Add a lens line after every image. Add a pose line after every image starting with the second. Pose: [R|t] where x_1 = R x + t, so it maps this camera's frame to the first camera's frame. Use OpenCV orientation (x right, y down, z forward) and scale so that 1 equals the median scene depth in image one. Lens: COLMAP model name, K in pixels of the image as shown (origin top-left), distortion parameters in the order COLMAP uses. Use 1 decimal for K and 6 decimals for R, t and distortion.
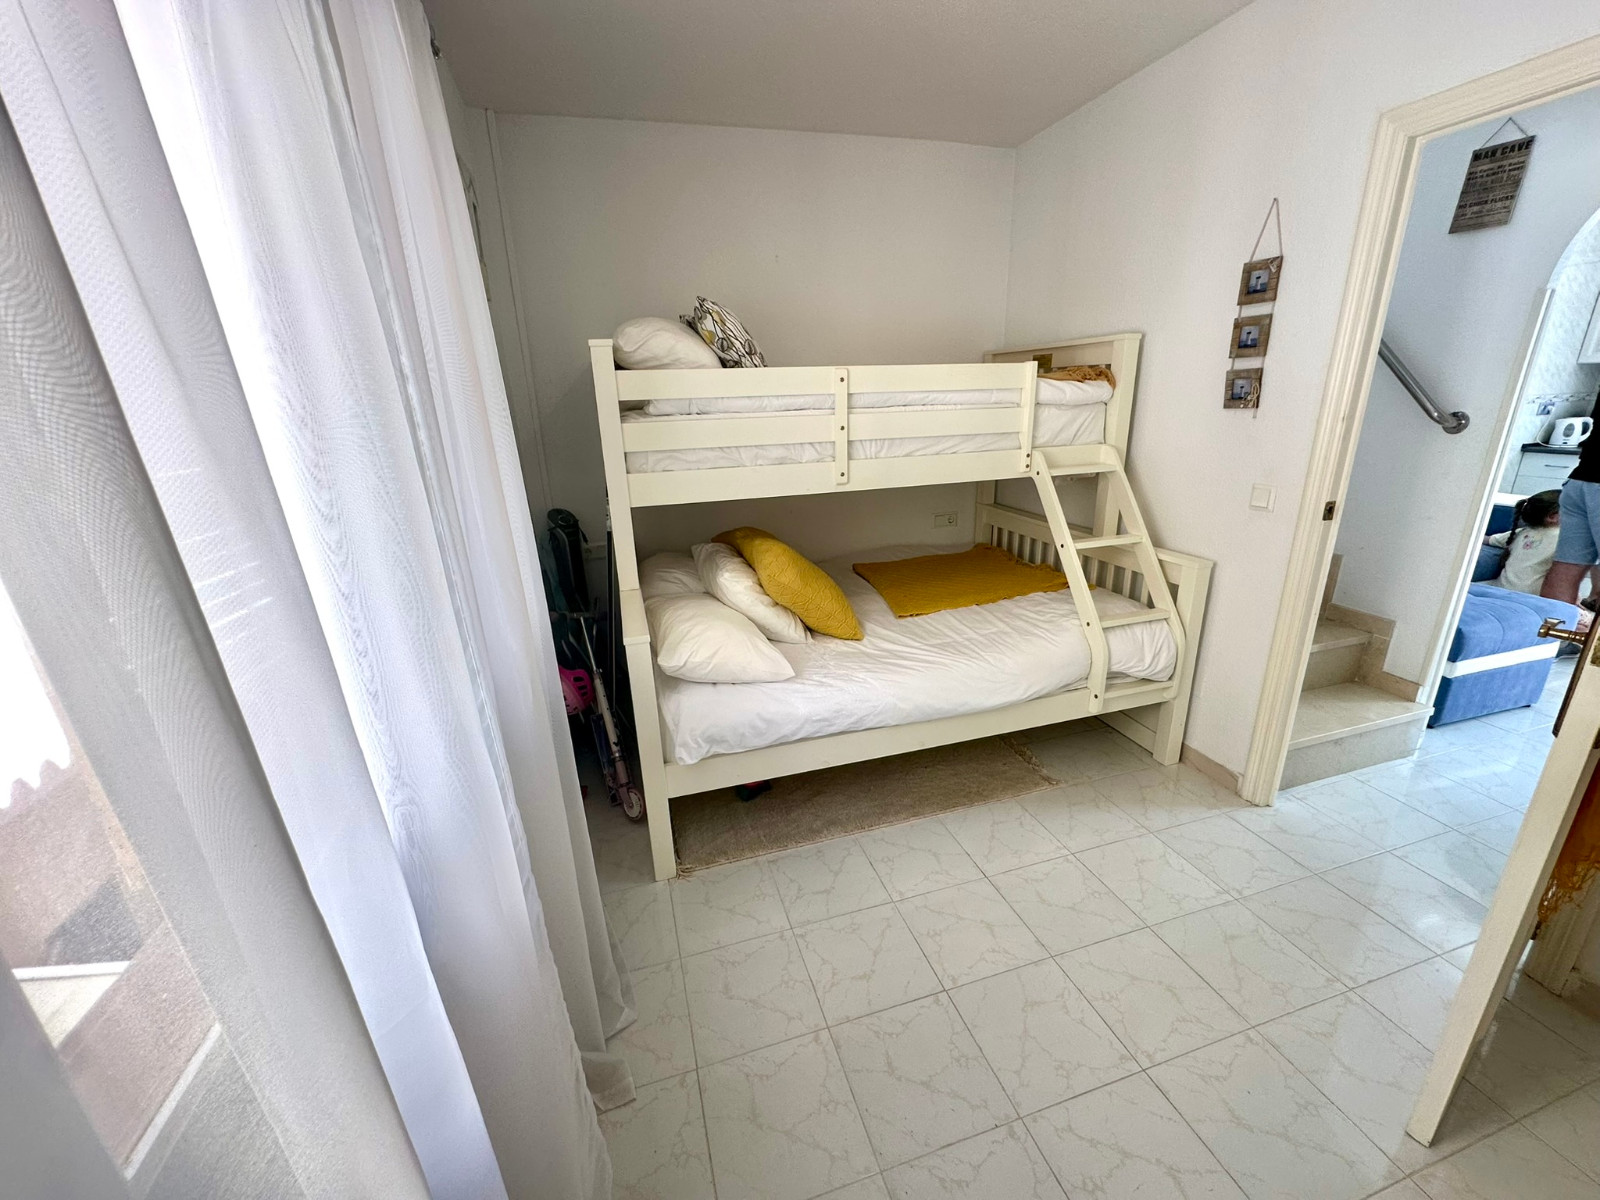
lens RADIAL K [[639.1, 0, 803.0], [0, 639.1, 602.9], [0, 0, 1]] dist [-0.002789, -0.000293]
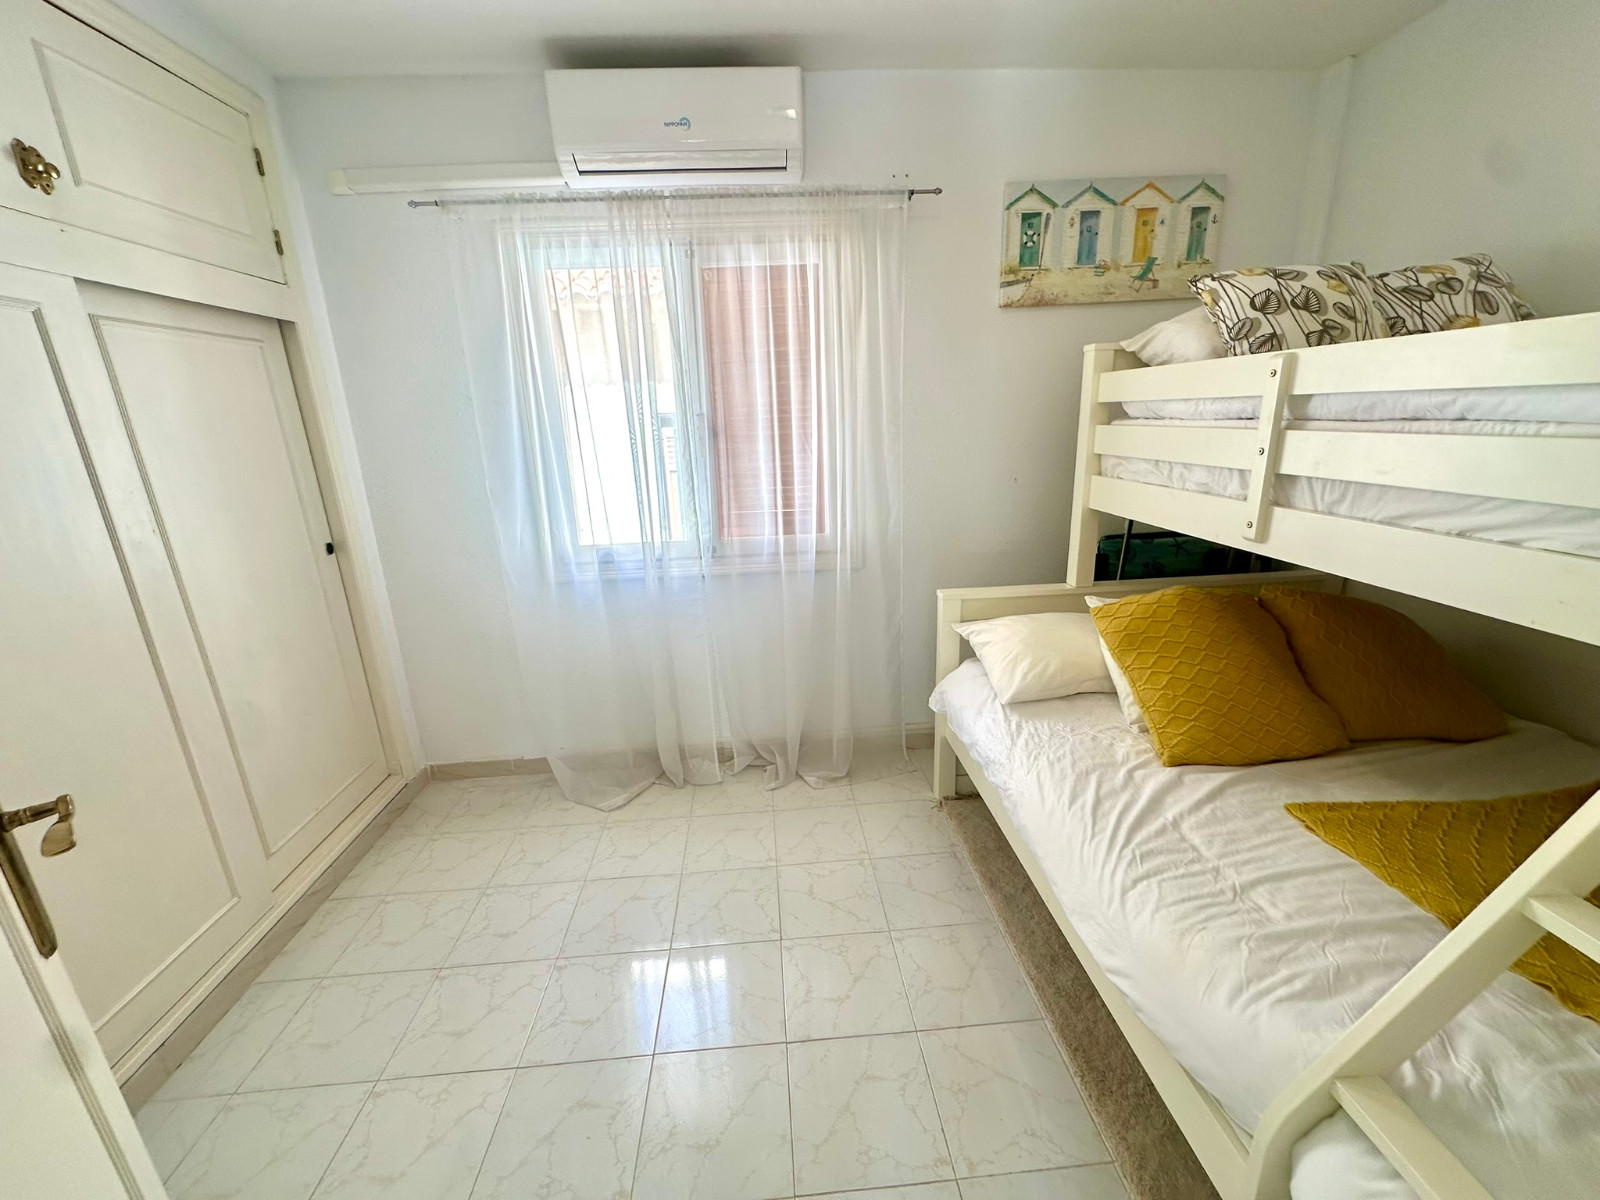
lens RADIAL K [[639.1, 0, 799.4], [0, 639.1, 607.3], [0, 0, 1]] dist [-0.002789, -0.000293]
pose [[-0.215532, 0.318156, -0.923213, 0.788558], [-0.258251, 0.893200, 0.368104, -0.255357], [0.941728, 0.317759, -0.110348, 0.706975]]
